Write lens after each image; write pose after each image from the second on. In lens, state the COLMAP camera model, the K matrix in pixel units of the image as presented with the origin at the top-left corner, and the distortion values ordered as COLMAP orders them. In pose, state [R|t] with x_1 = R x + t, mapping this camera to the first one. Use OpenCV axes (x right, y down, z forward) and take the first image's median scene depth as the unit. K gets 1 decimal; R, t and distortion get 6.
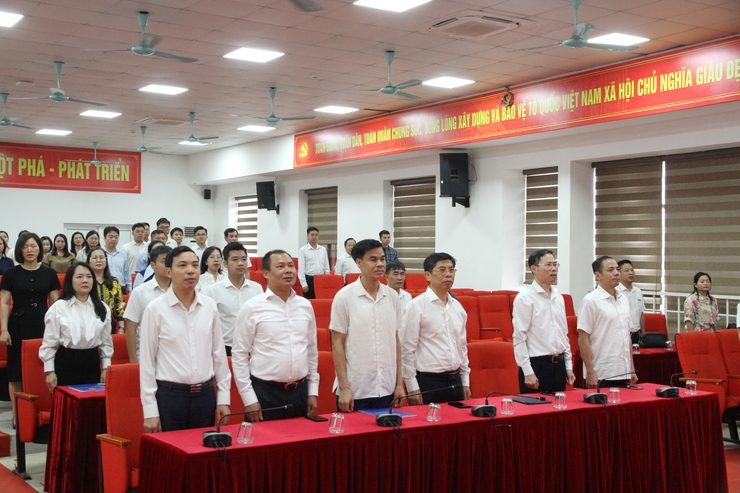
lens RADIAL K [[969.2, 0, 365.6], [0, 969.2, 247.0], [0, 0, 1]] dist [0.220539, 0.000000]
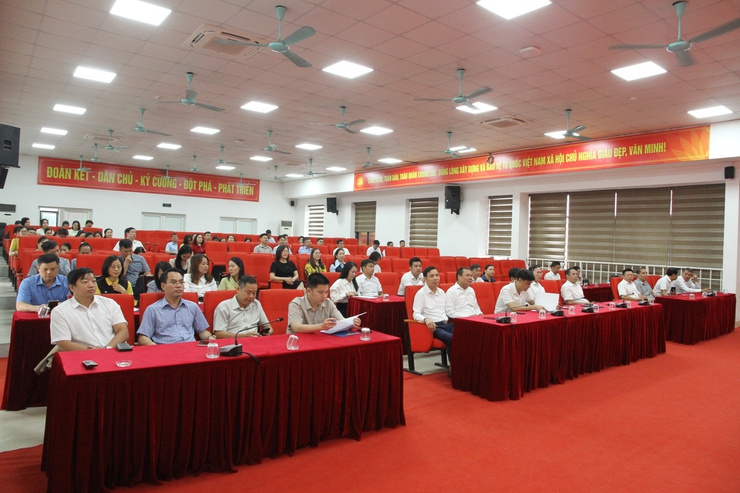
lens RADIAL K [[525.6, 0, 377.6], [0, 525.6, 242.6], [0, 0, 1]] dist [-0.029434, 0.009244]
pose [[0.994785, 0.028804, 0.097846, -0.155313], [-0.029870, 0.999509, 0.009453, 0.009899], [-0.097526, -0.012326, 0.995157, -0.020650]]
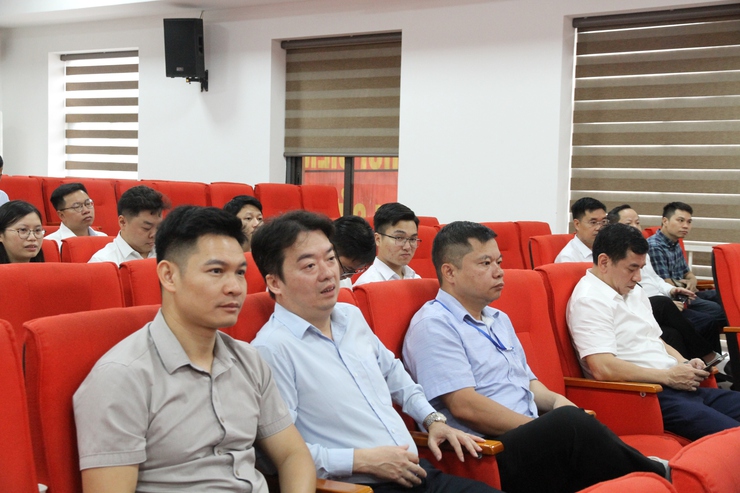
lens RADIAL K [[1274.8, 0, 367.5], [0, 1274.8, 247.4], [0, 0, 1]] dist [0.219276, 0.000000]
pose [[0.956422, -0.015341, 0.291585, -0.279967], [-0.007011, 0.997124, 0.075459, -0.007714], [-0.291904, -0.074215, 0.953564, 0.521090]]
